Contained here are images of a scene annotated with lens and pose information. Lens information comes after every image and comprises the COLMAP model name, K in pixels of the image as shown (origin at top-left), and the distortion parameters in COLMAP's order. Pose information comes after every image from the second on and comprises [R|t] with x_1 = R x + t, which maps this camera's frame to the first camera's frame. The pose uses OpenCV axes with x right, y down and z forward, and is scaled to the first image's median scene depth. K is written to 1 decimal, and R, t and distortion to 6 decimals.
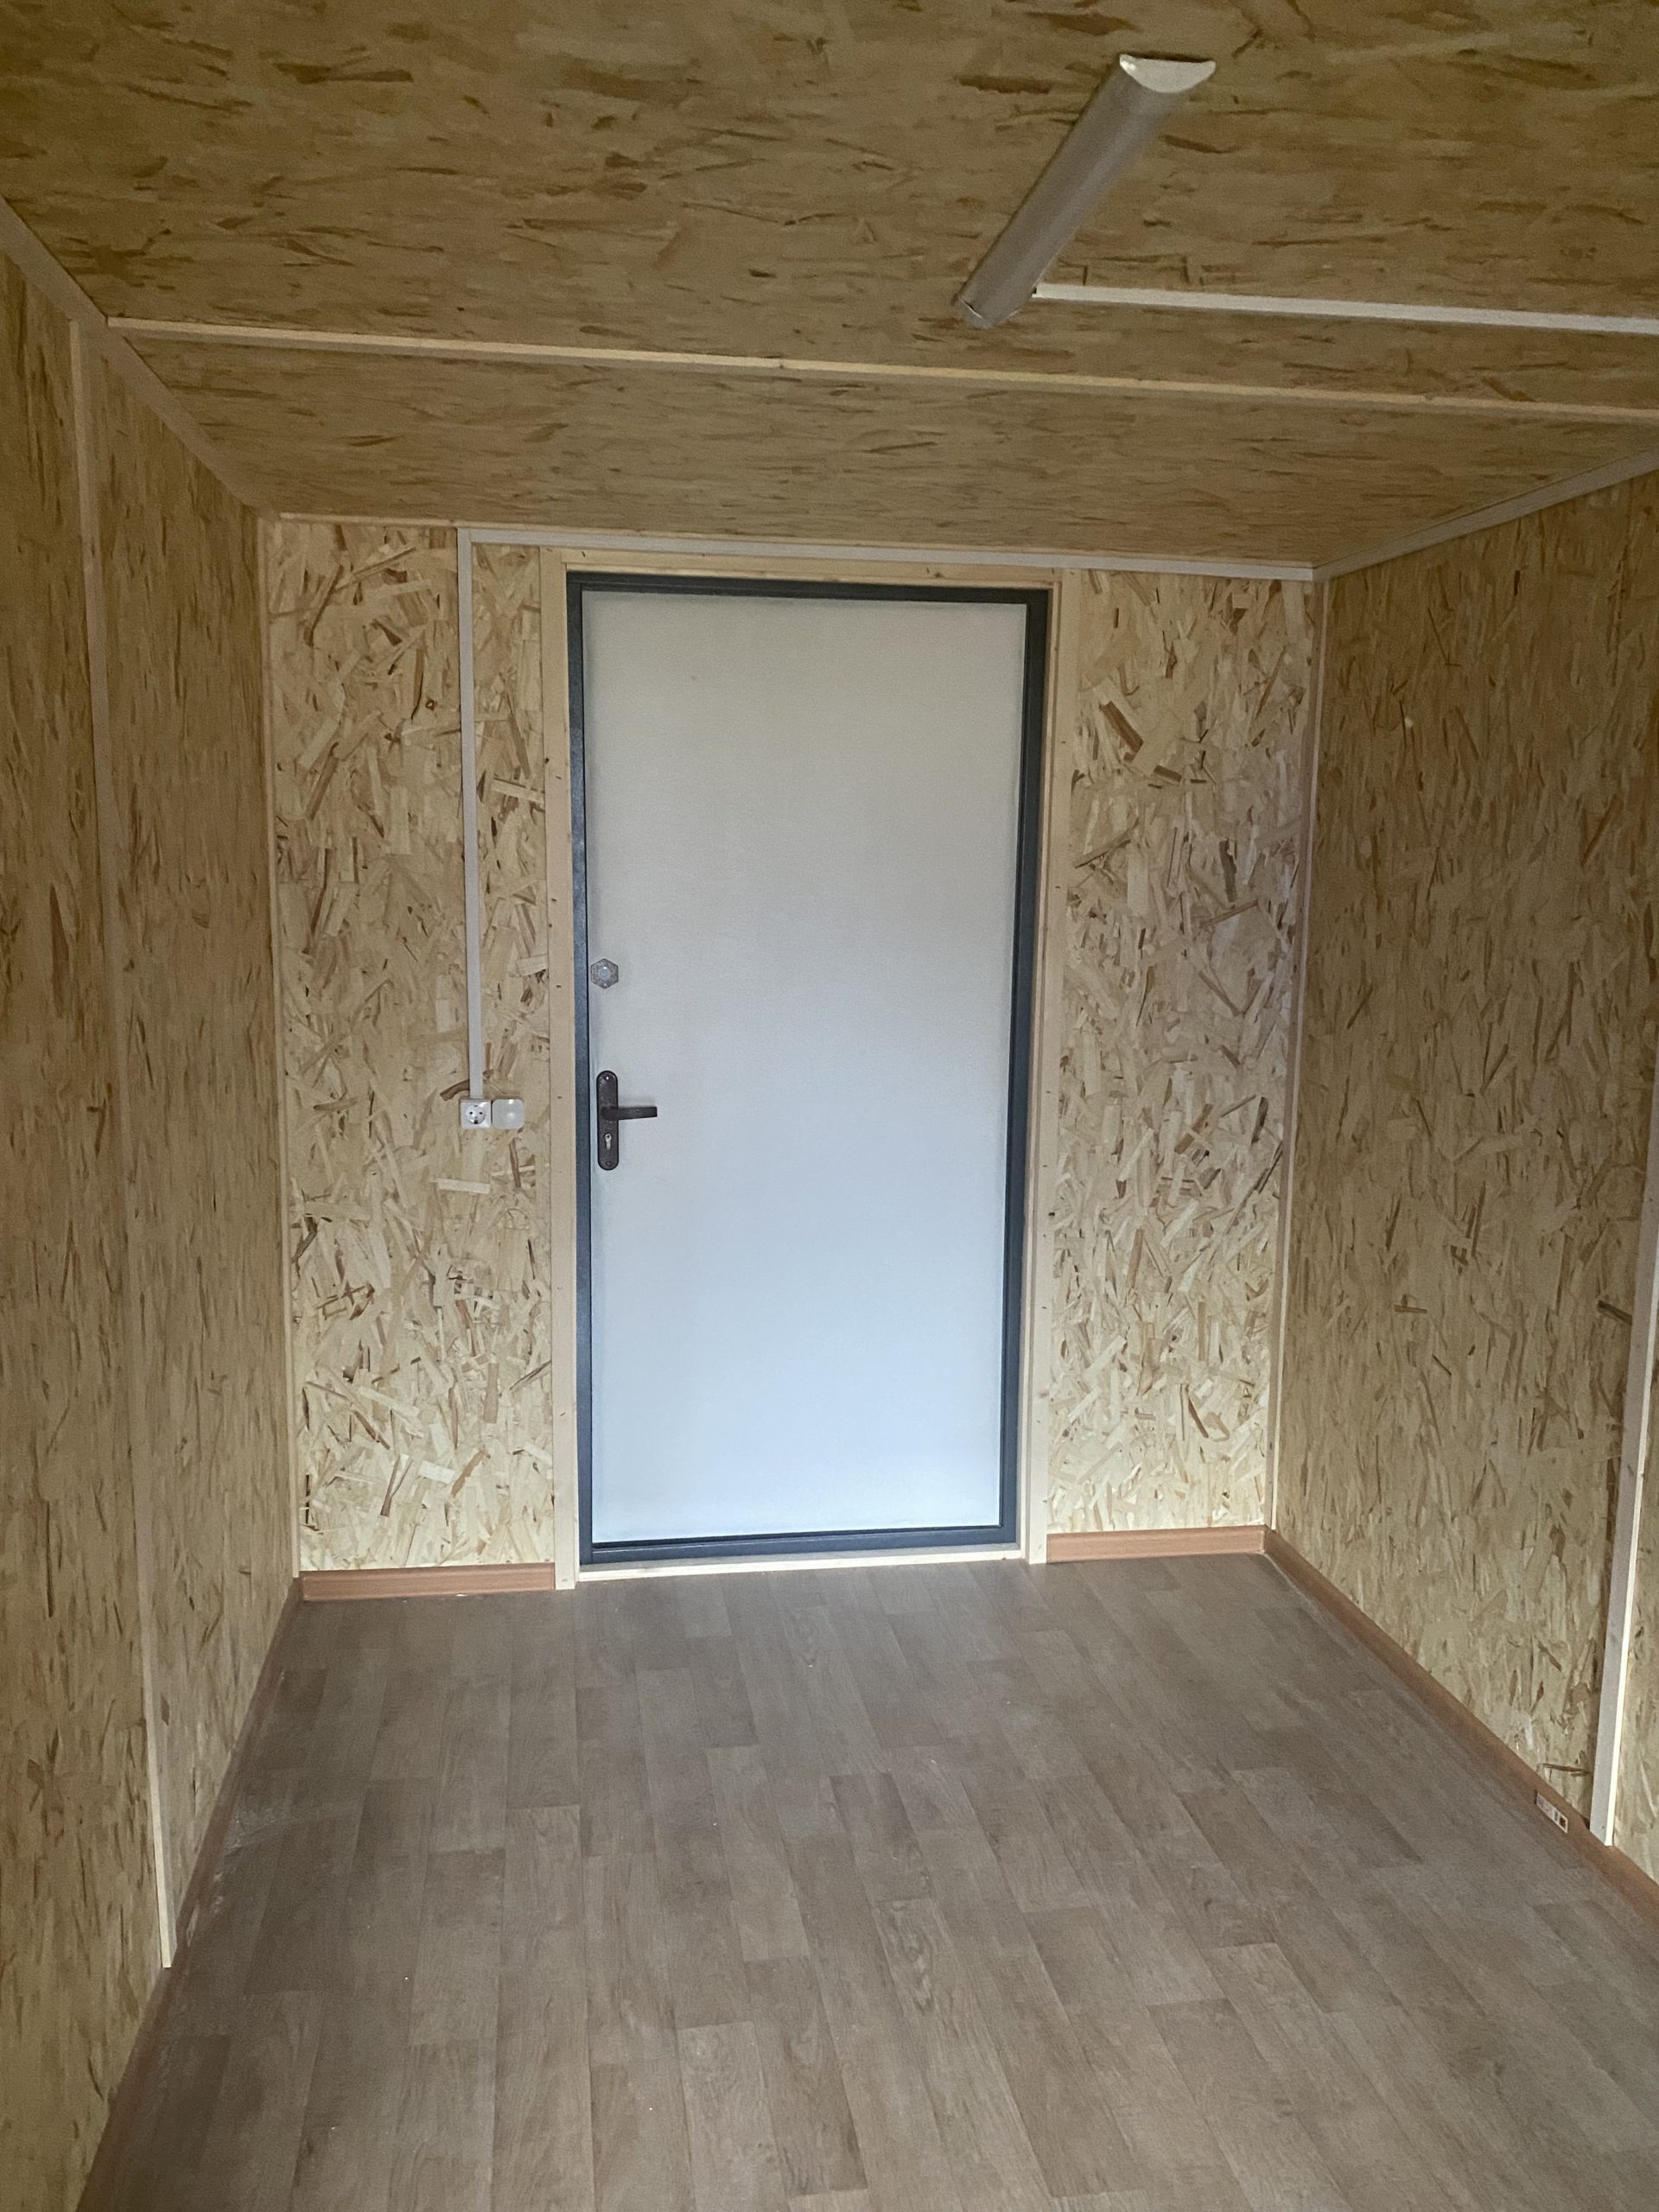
lens RADIAL K [[1697.2, 0, 829.5], [0, 1697.2, 1106.0], [0, 0, 1]] dist [0.000311, -0.000138]
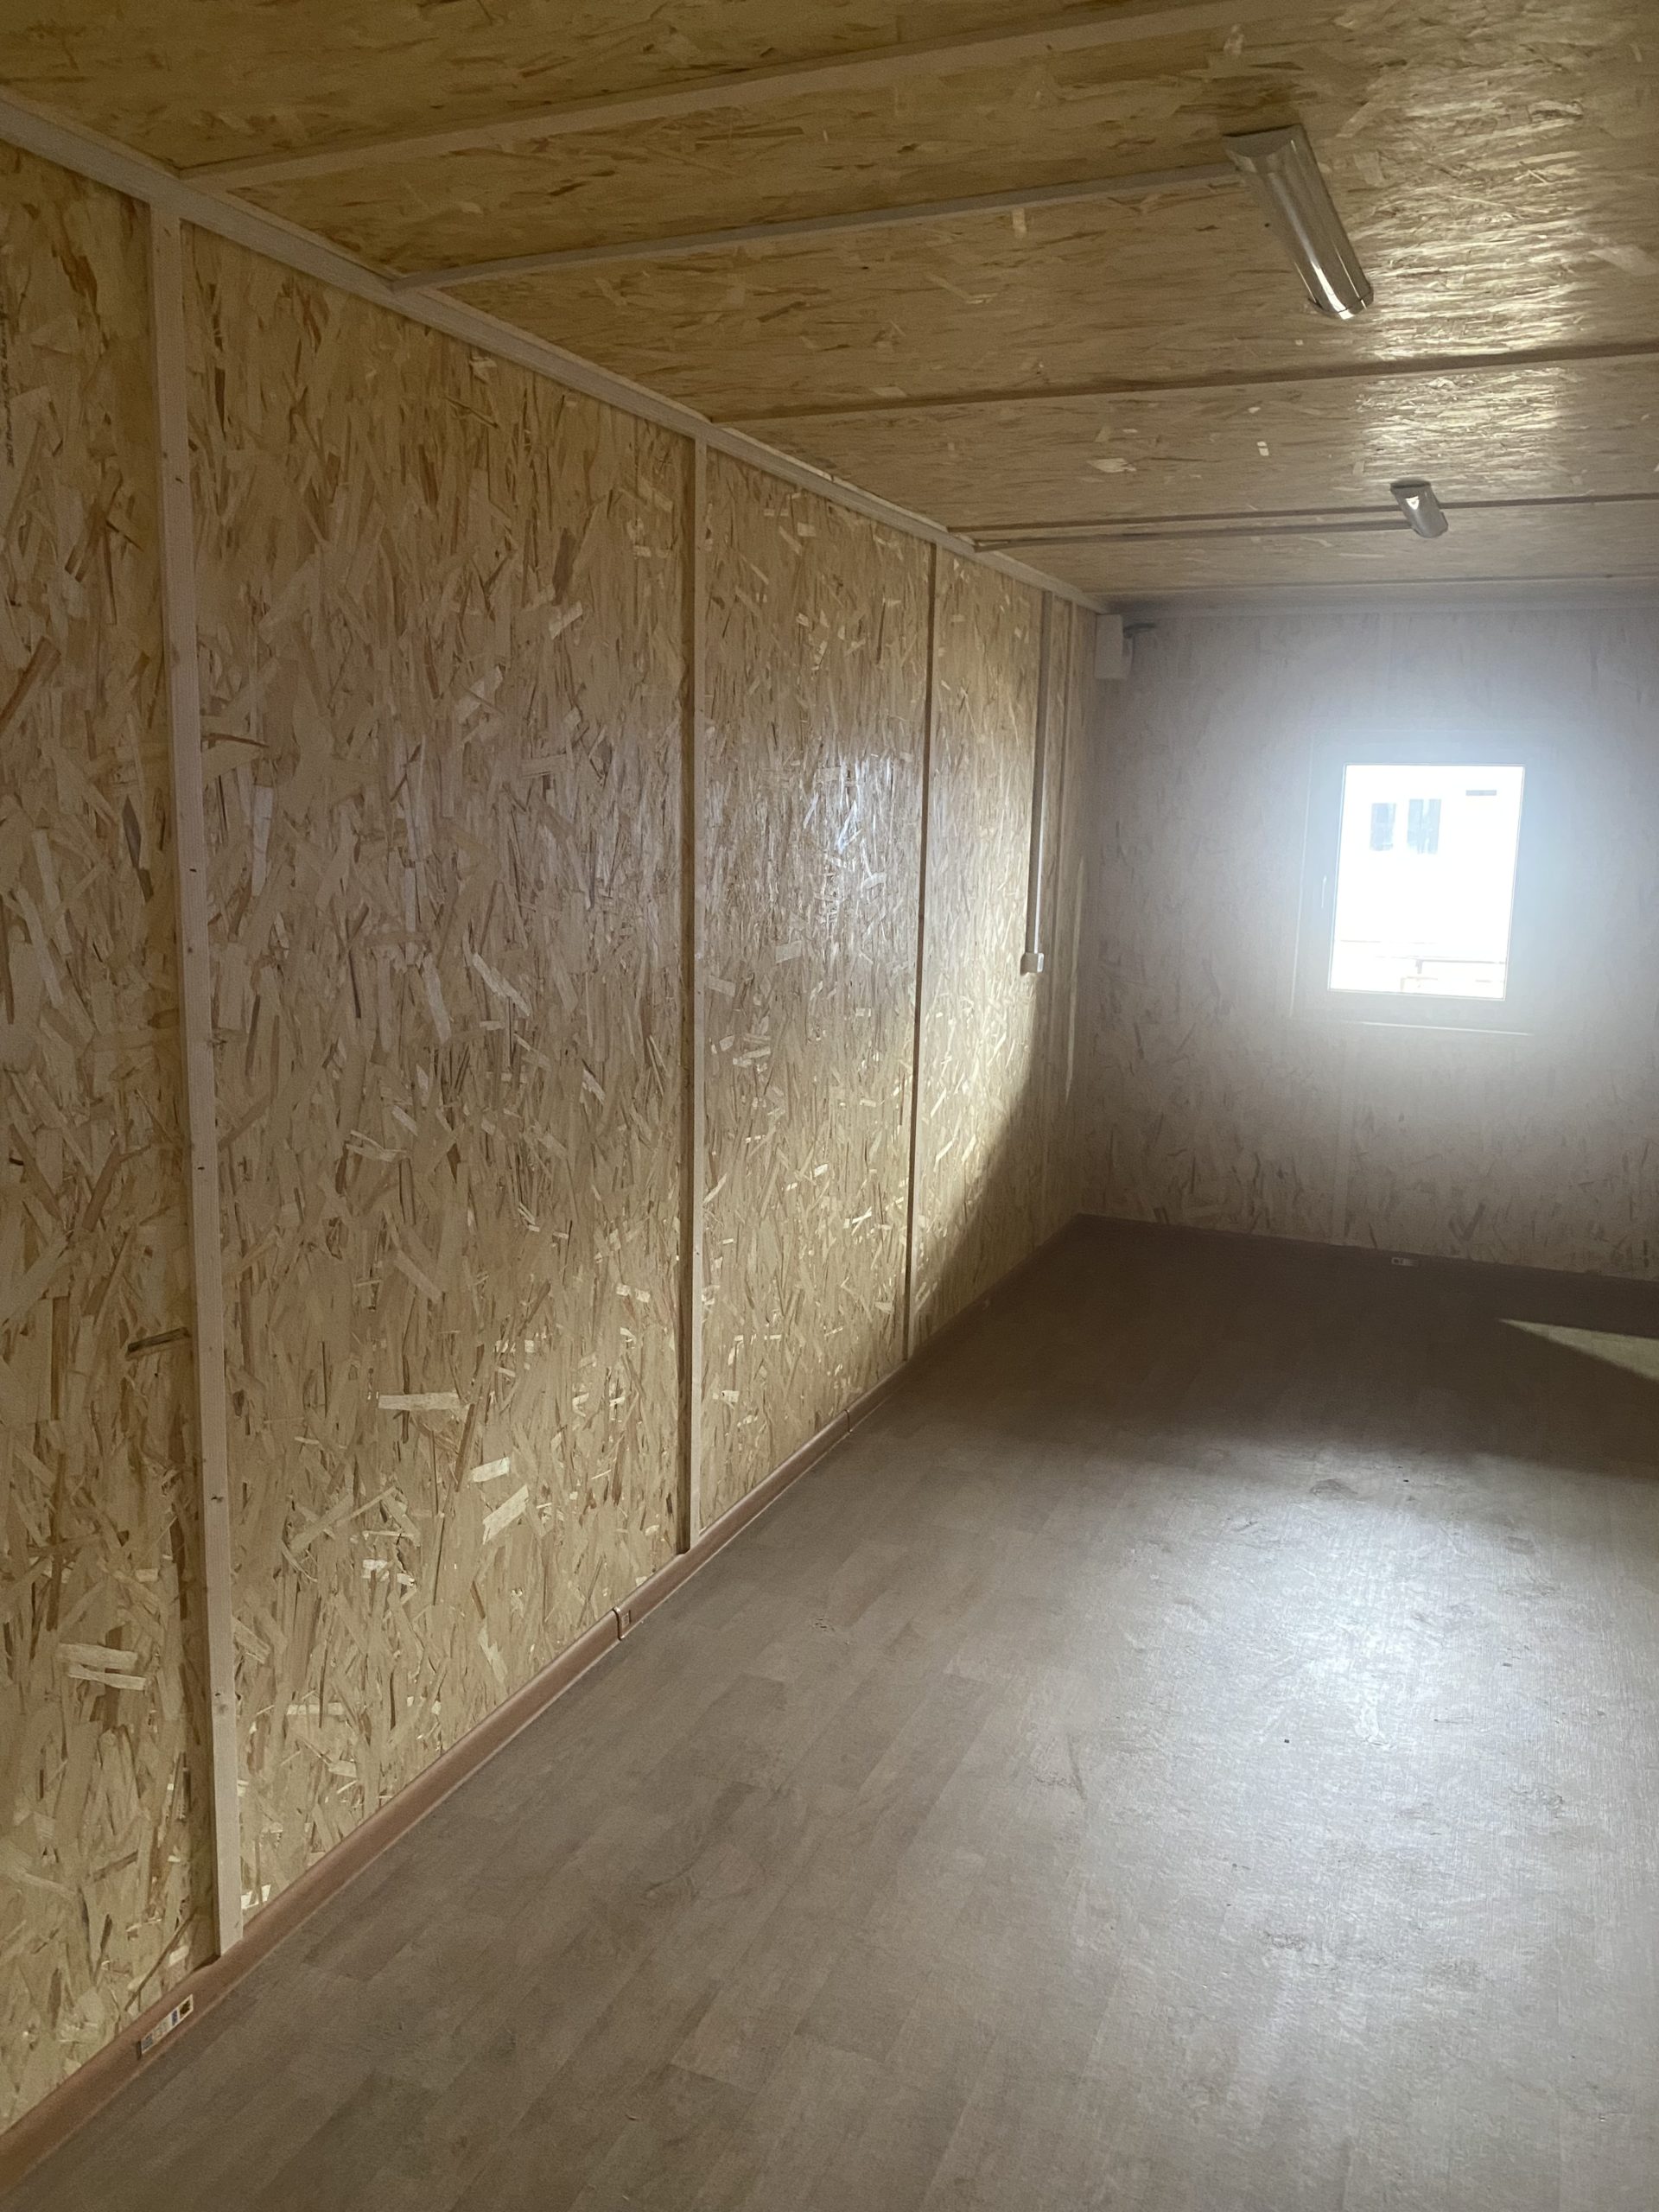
lens RADIAL K [[1697.2, 0, 829.5], [0, 1697.2, 1106.0], [0, 0, 1]] dist [0.000311, -0.000138]
pose [[-0.841237, -0.118294, 0.527567, -0.178737], [0.053710, 0.952660, 0.299255, -0.189822], [-0.537993, 0.280080, -0.795059, 1.412880]]
